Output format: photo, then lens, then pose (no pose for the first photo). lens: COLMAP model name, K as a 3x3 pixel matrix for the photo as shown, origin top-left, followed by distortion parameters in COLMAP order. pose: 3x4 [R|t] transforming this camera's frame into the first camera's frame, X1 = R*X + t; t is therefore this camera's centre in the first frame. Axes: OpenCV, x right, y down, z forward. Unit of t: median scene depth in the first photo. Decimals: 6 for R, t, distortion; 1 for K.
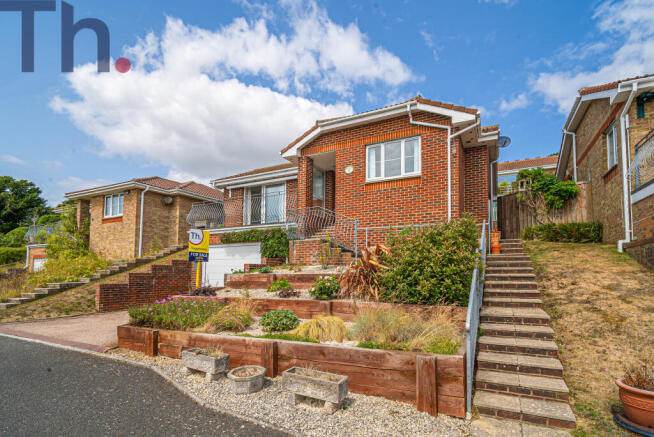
lens RADIAL K [[320.5, 0, 335.9], [0, 320.5, 254.2], [0, 0, 1]] dist [-0.011431, 0.000128]
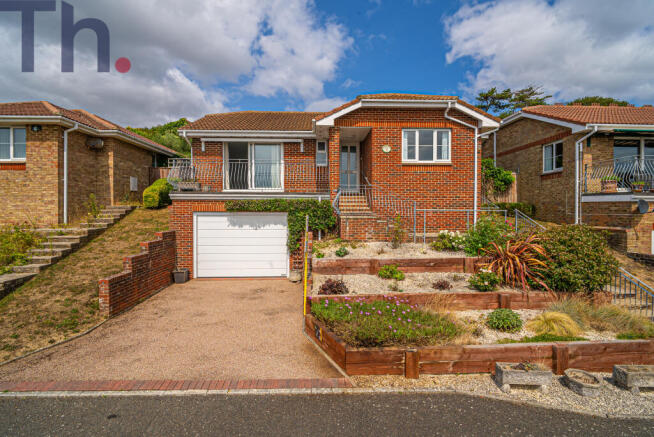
lens RADIAL K [[305.6, 0, 326.7], [0, 305.6, 216.8], [0, 0, 1]] dist [-0.007677, -0.000631]
pose [[0.882517, -0.007142, 0.470226, -0.612512], [-0.030901, 0.996843, 0.073135, -0.106801], [-0.469264, -0.079074, 0.879511, 0.181466]]
